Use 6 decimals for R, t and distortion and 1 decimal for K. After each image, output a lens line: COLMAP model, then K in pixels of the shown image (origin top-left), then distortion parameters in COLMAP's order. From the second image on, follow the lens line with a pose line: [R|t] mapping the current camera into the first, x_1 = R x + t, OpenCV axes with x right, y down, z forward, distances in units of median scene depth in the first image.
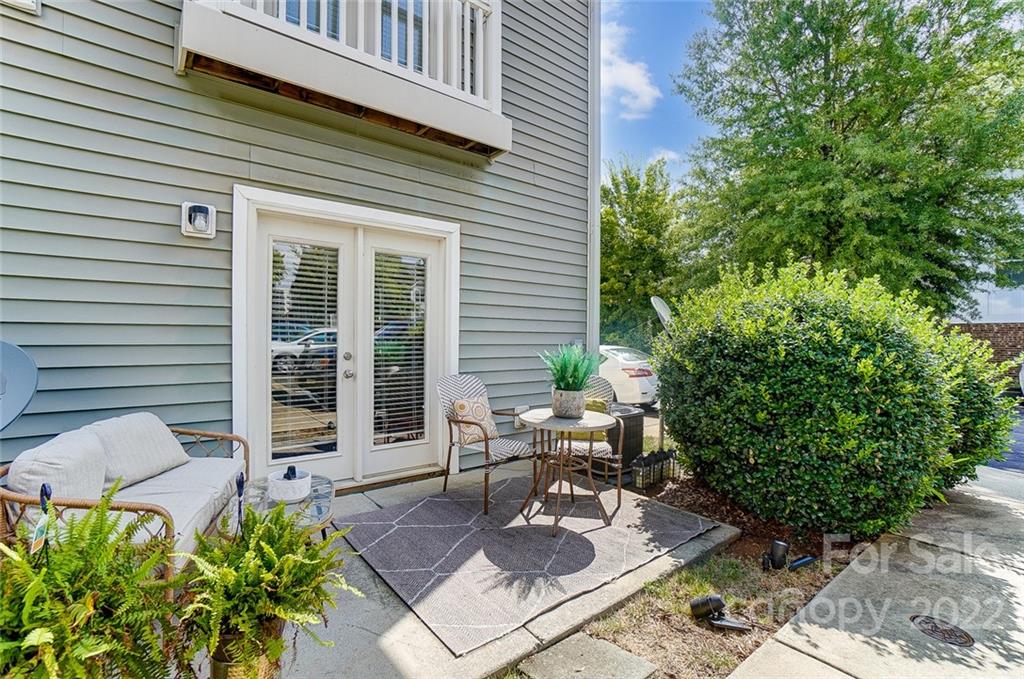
lens RADIAL K [[460.7, 0, 485.9], [0, 460.7, 341.2], [0, 0, 1]] dist [-0.047407, 0.000002]
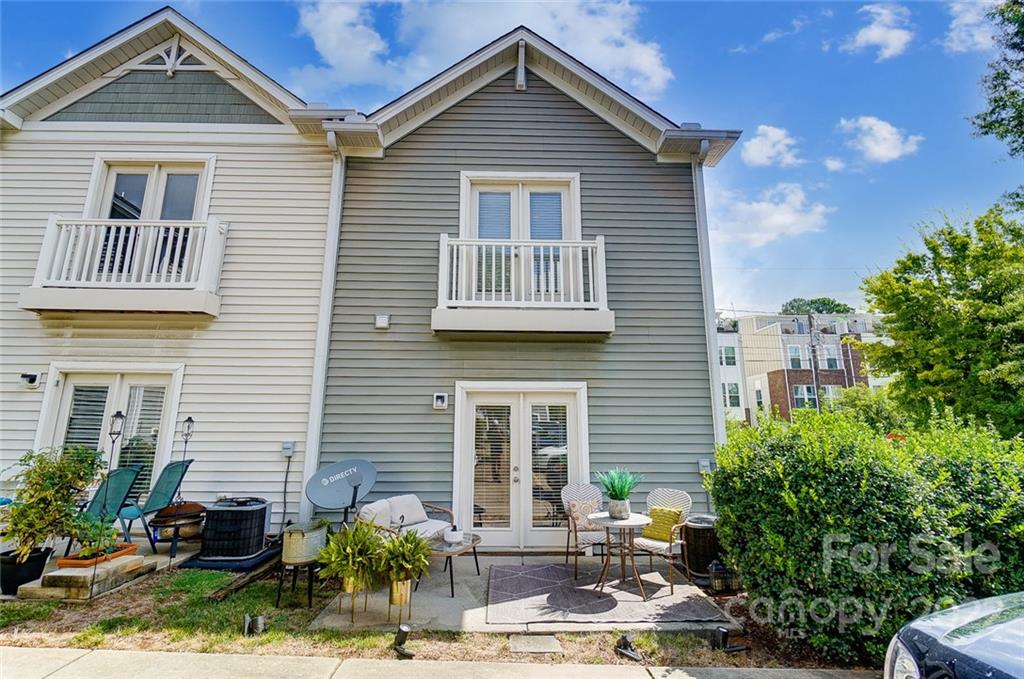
lens RADIAL K [[464.9, 0, 510.0], [0, 464.9, 320.0], [0, 0, 1]] dist [-0.003081, 0.000009]
pose [[0.808526, -0.137636, -0.572138, 0.788052], [-0.002801, 0.971351, -0.237631, -0.098717], [0.588454, 0.193734, 0.784977, -0.511211]]
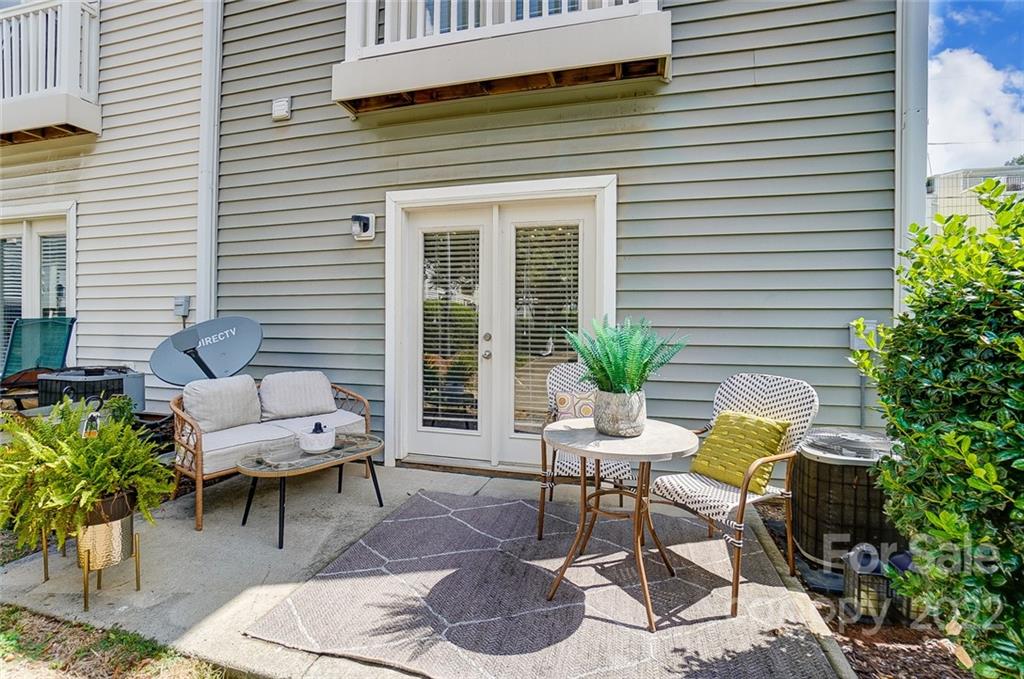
lens RADIAL K [[460.6, 0, 510.8], [0, 460.6, 330.1], [0, 0, 1]] dist [-0.044029, 0.000612]
pose [[0.611229, 0.002545, -0.791449, 0.543699], [-0.010387, 0.999934, -0.004807, 0.023167], [0.791385, 0.011159, 0.611216, 0.447519]]
